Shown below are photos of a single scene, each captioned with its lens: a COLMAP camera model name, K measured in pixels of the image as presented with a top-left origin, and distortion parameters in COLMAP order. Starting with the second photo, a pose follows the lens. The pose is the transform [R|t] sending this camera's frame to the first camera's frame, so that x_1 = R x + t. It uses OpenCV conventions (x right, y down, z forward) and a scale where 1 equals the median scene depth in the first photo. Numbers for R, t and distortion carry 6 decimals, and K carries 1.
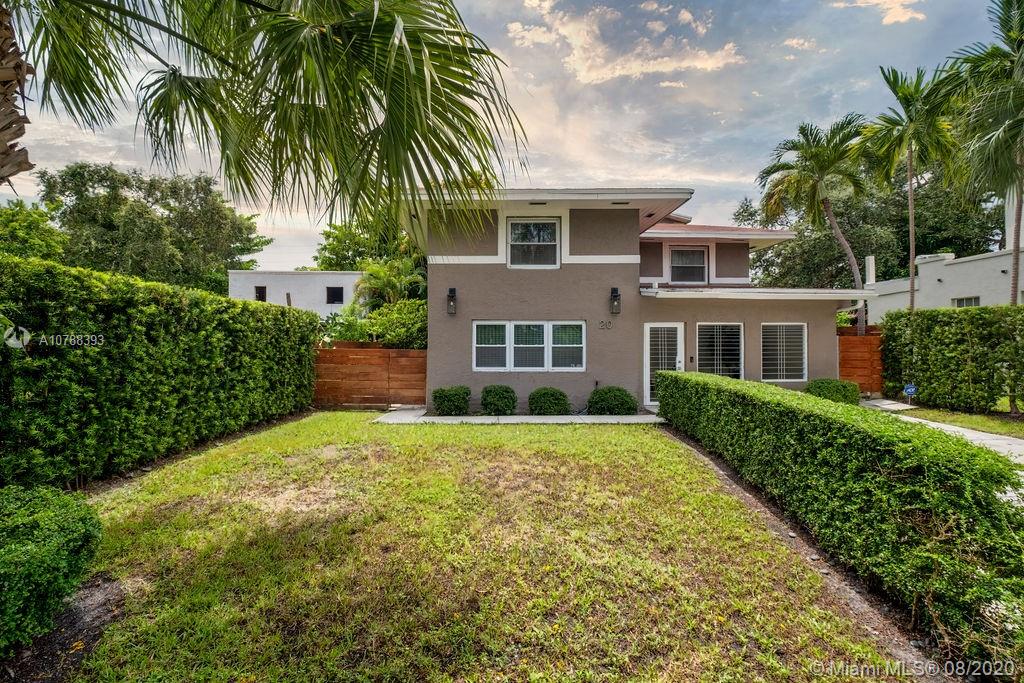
lens RADIAL K [[466.0, 0, 504.7], [0, 466.0, 336.5], [0, 0, 1]] dist [0.002916, 0.000489]
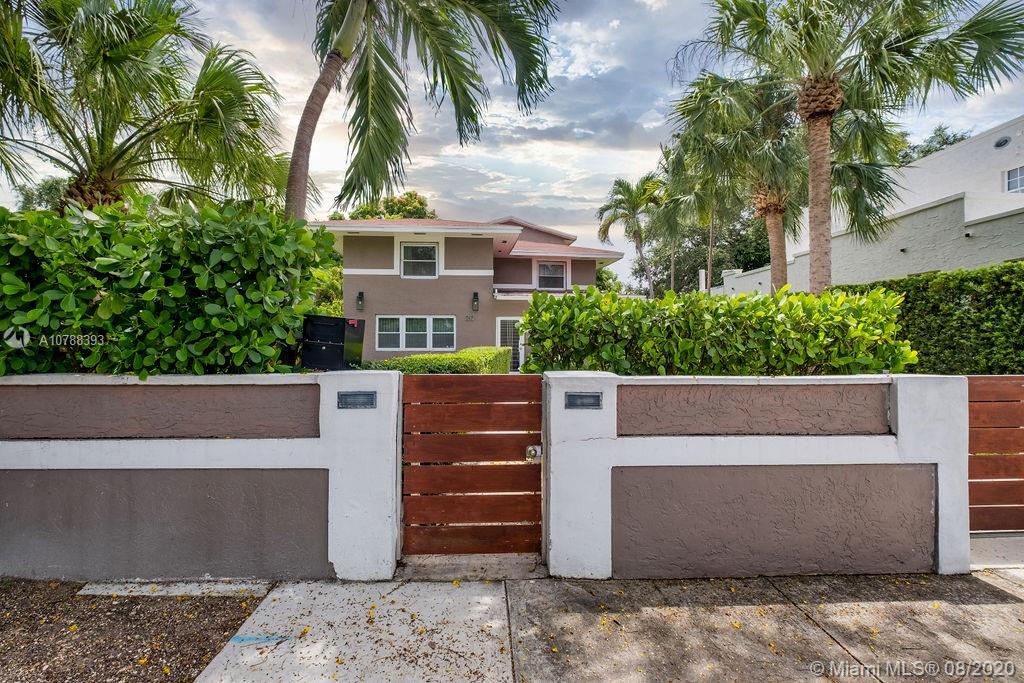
lens RADIAL K [[466.0, 0, 504.7], [0, 466.0, 336.5], [0, 0, 1]] dist [0.002916, 0.000489]
pose [[0.997680, 0.001783, 0.068048, 0.225602], [-0.001639, 0.999996, -0.002170, 0.033966], [-0.068052, 0.002054, 0.997680, -0.438150]]
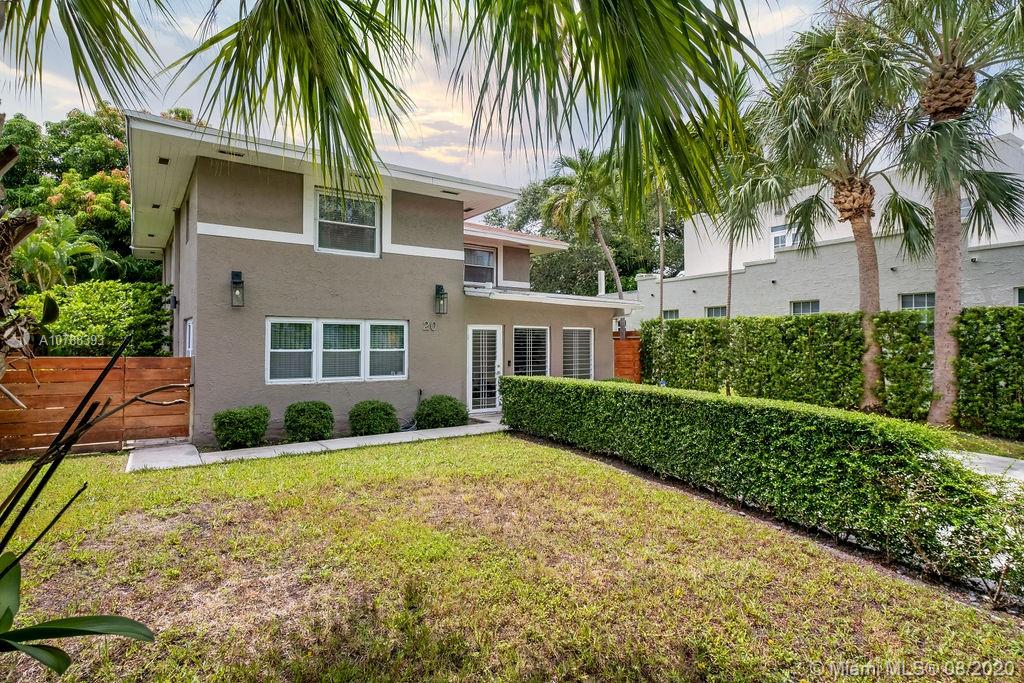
lens RADIAL K [[525.8, 0, 506.4], [0, 525.8, 334.6], [0, 0, 1]] dist [0.002540, -0.000183]
pose [[0.827780, 0.010870, 0.560948, -0.222168], [-0.007713, 0.999938, -0.007994, -0.002214], [-0.561000, 0.002291, 0.827813, 0.089456]]
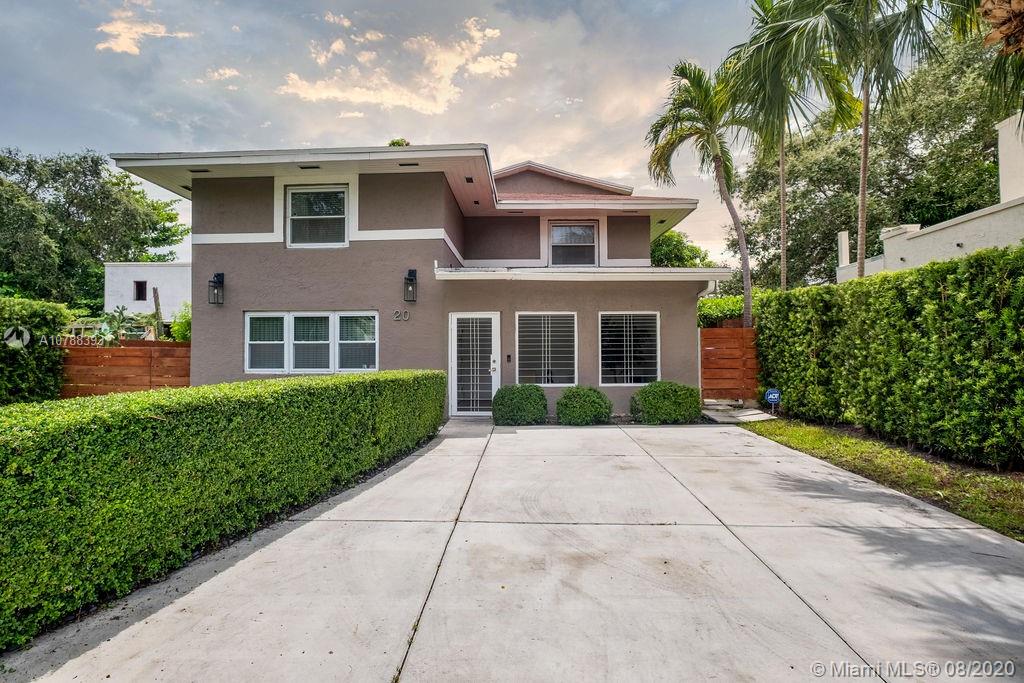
lens RADIAL K [[564.0, 0, 511.3], [0, 564.0, 337.3], [0, 0, 1]] dist [-0.003339, -0.000940]
pose [[0.997878, -0.005595, -0.064869, 0.465192], [0.004692, 0.999890, -0.014065, 0.026641], [0.064940, 0.013730, 0.997795, 0.039571]]
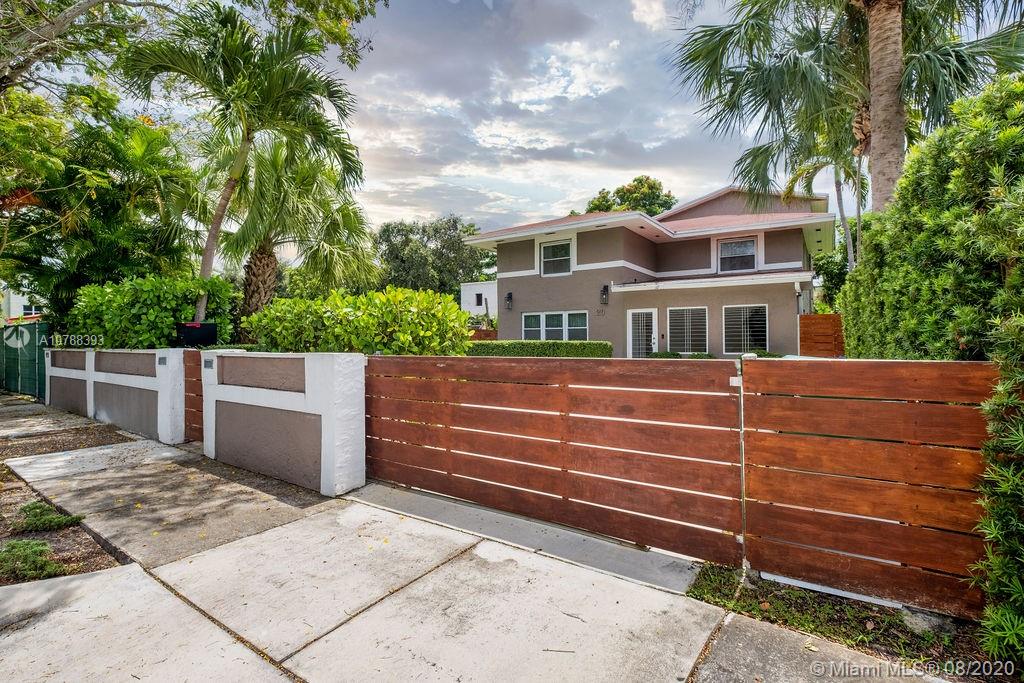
lens RADIAL K [[512.3, 0, 486.4], [0, 512.3, 339.5], [0, 0, 1]] dist [-0.002168, -0.000044]
pose [[0.801054, -0.006467, -0.598557, 0.856463], [0.011506, 0.999923, 0.004594, 0.045340], [0.598481, -0.010567, 0.801067, -0.435435]]
